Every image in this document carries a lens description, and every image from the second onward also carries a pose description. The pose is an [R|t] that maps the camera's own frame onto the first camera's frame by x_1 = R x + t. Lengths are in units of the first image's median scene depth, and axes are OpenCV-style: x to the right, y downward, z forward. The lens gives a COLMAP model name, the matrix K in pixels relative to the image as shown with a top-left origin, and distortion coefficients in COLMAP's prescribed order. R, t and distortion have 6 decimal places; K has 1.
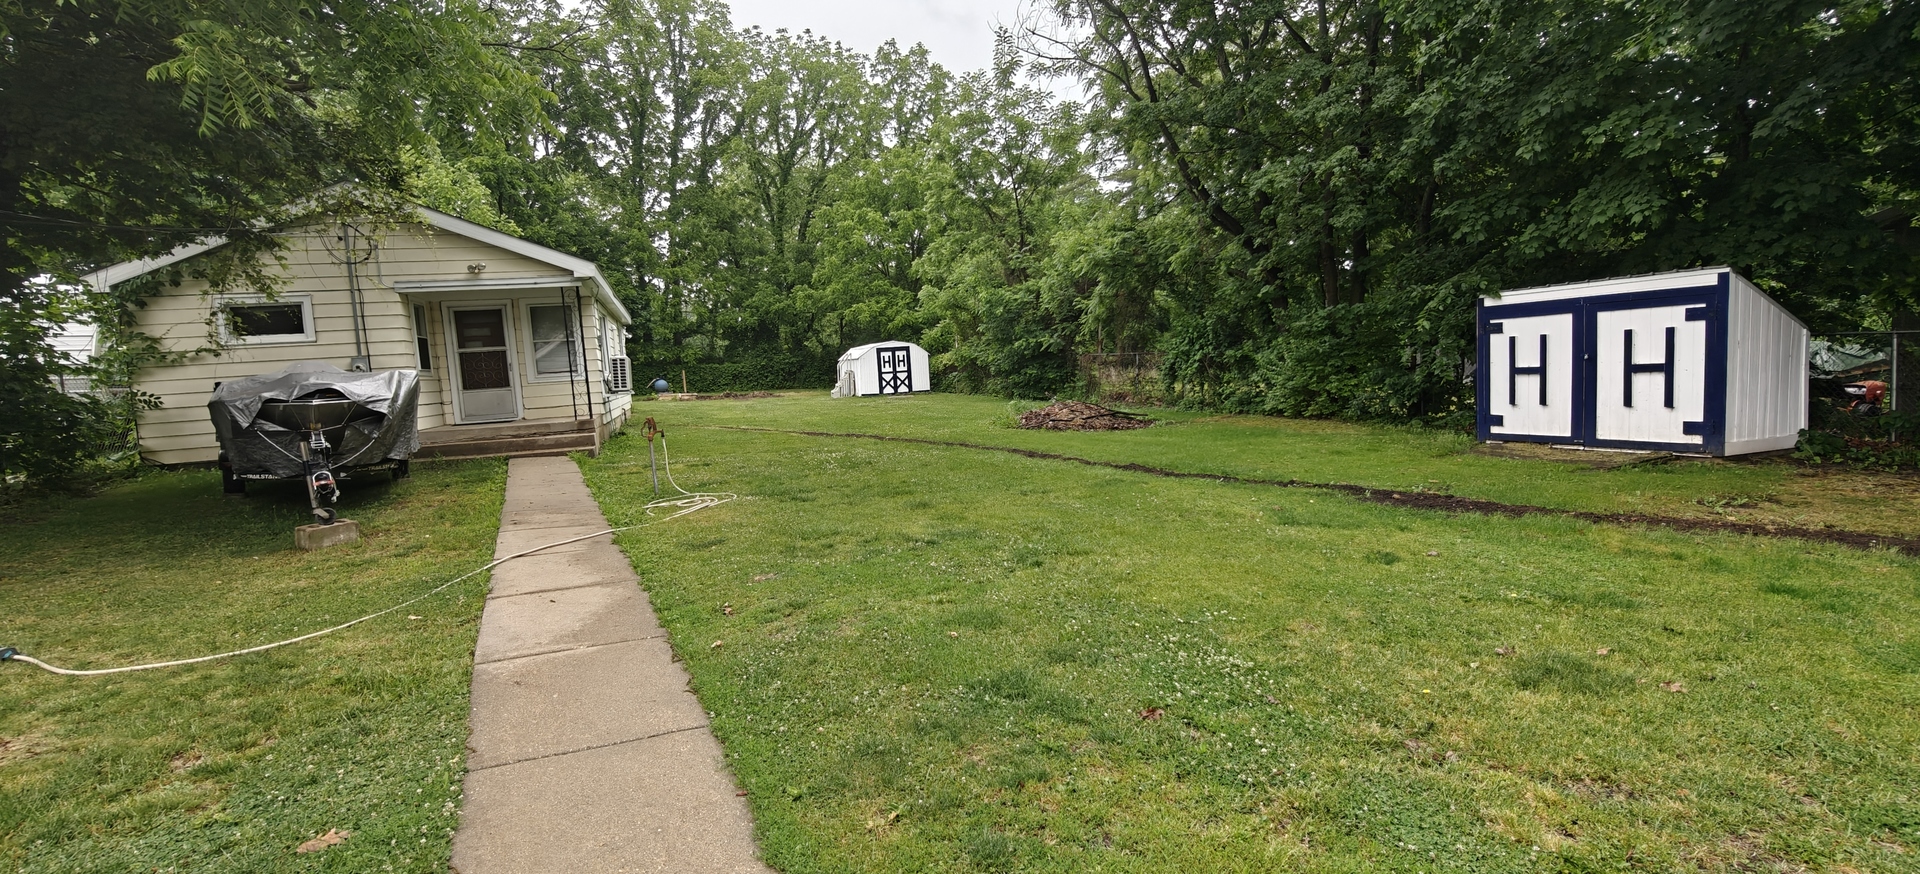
lens RADIAL K [[860.1, 0, 959.0], [0, 860.1, 431.7], [0, 0, 1]] dist [-0.000572, 0.000674]
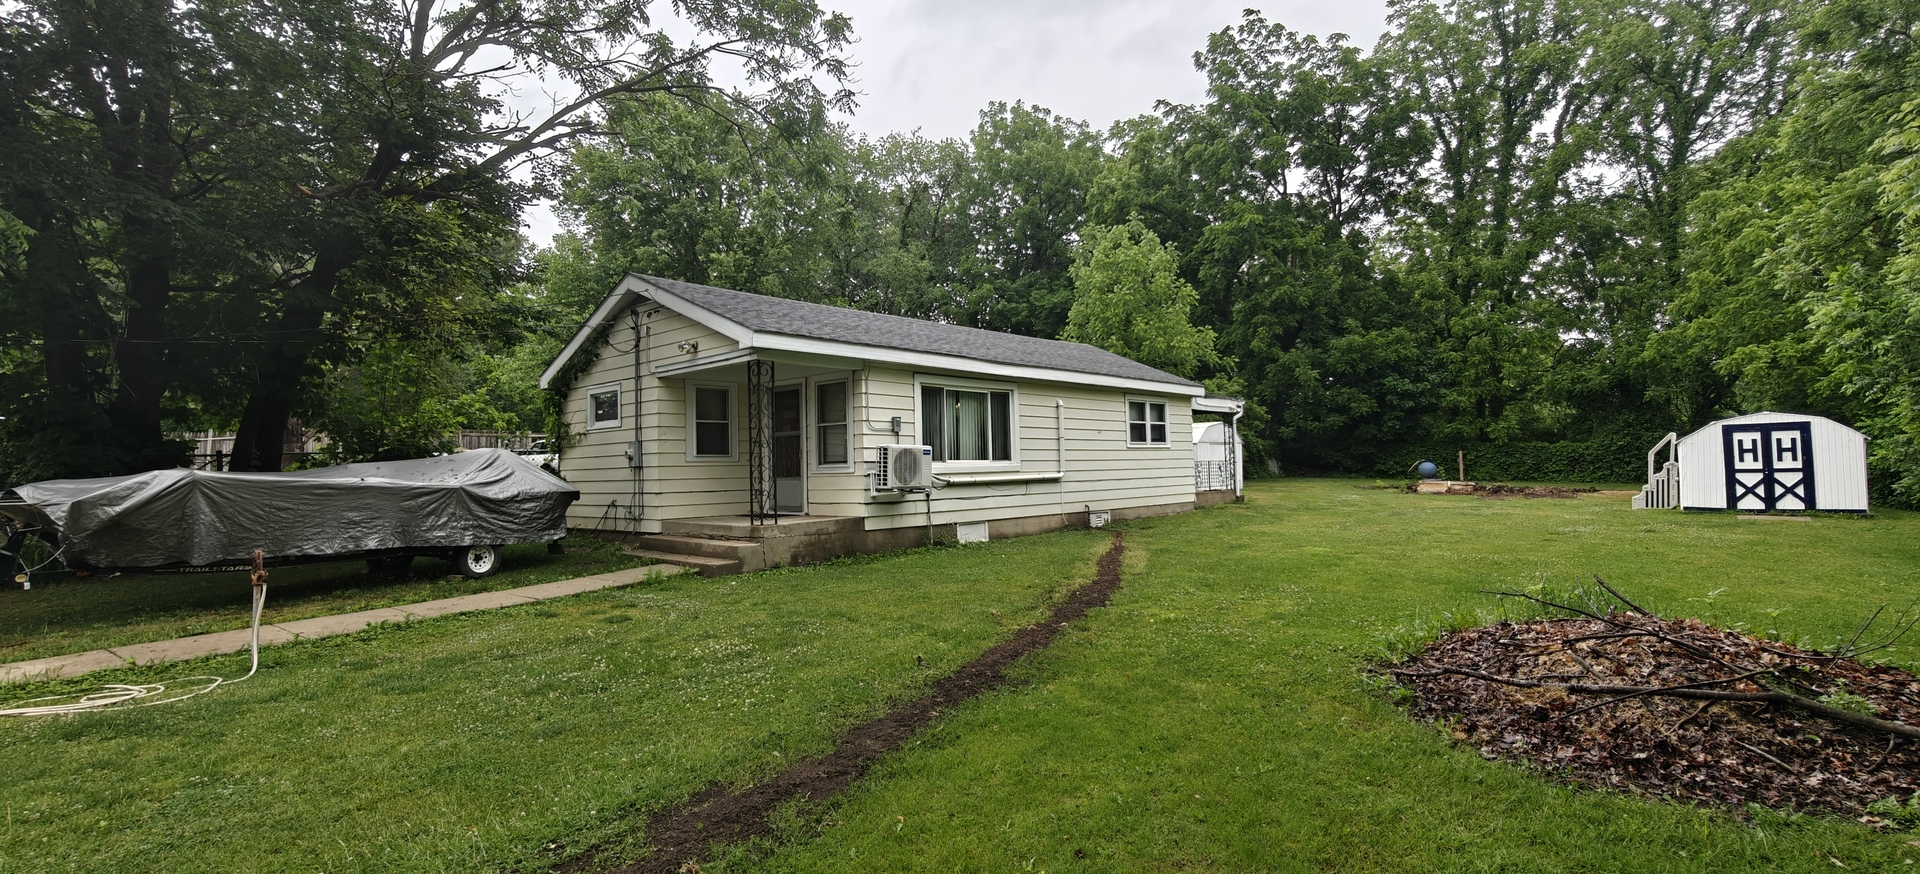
lens RADIAL K [[861.1, 0, 956.0], [0, 861.1, 433.3], [0, 0, 1]] dist [-0.002364, -0.000202]
pose [[0.494609, 0.016671, -0.868956, 0.137836], [-0.081355, 0.996314, -0.027193, -0.037065], [0.865300, 0.084144, 0.494142, 0.303796]]
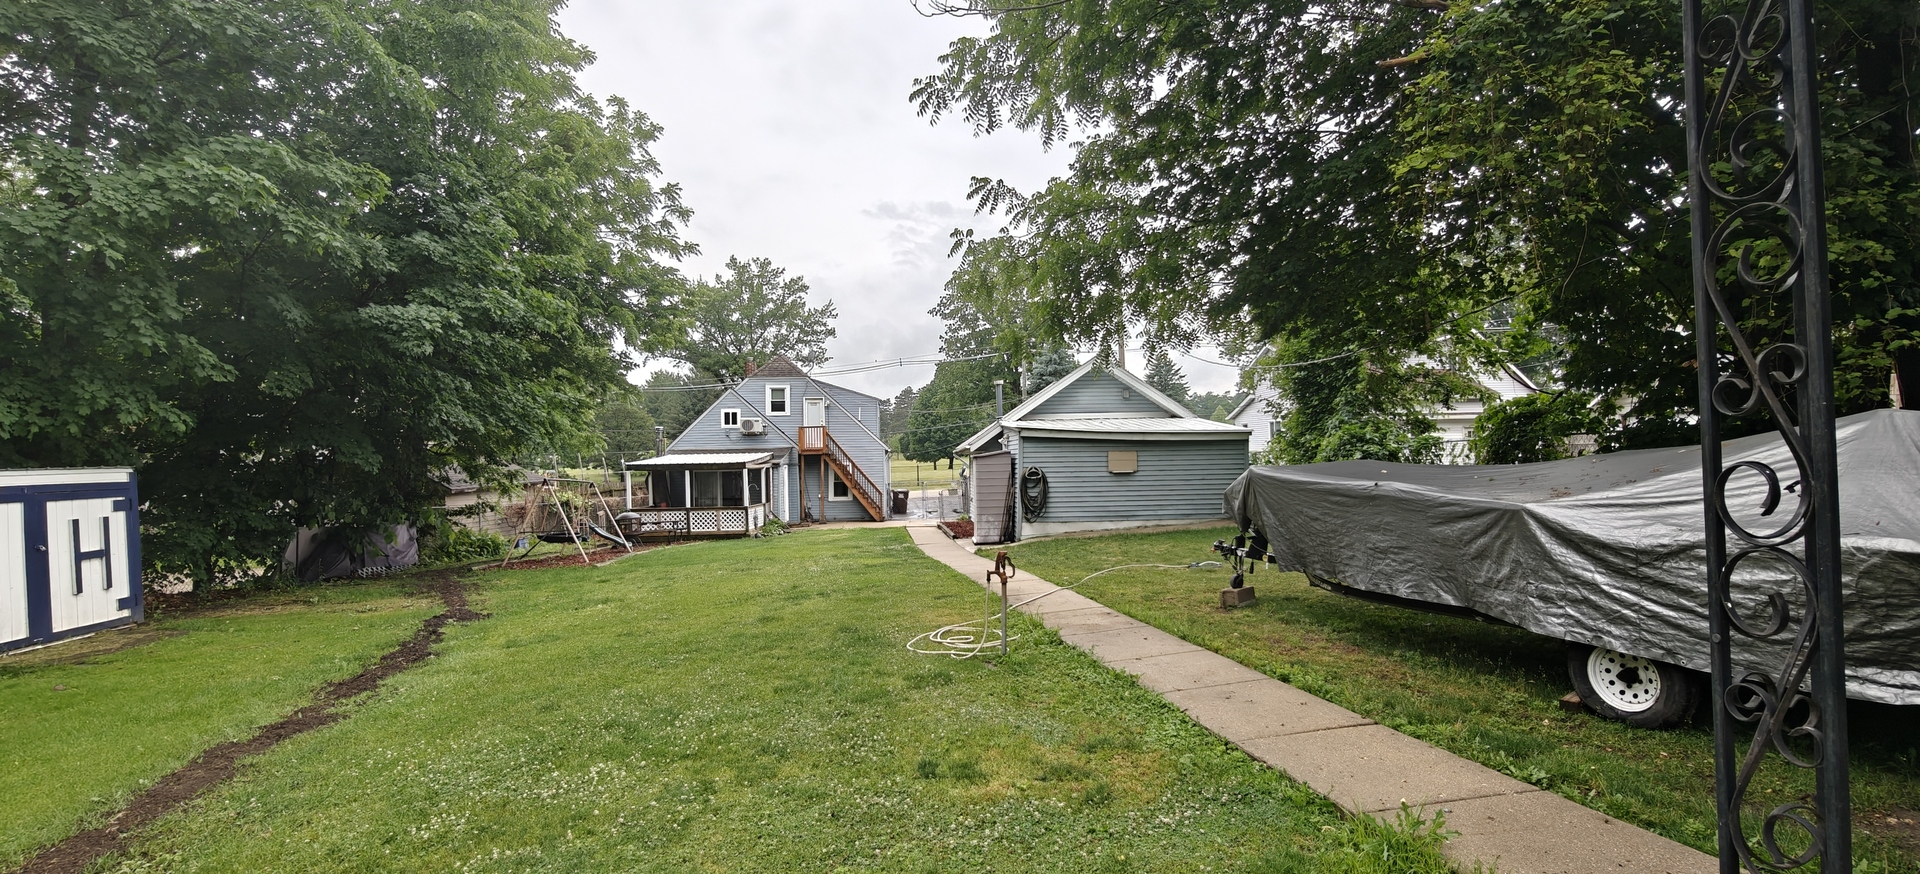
lens RADIAL K [[860.1, 0, 959.0], [0, 860.1, 431.7], [0, 0, 1]] dist [-0.000572, 0.000674]
pose [[-0.958756, 0.090669, 0.269382, -0.141686], [0.103243, 0.994113, 0.032852, -0.039780], [-0.264817, 0.059308, -0.962473, 0.459352]]
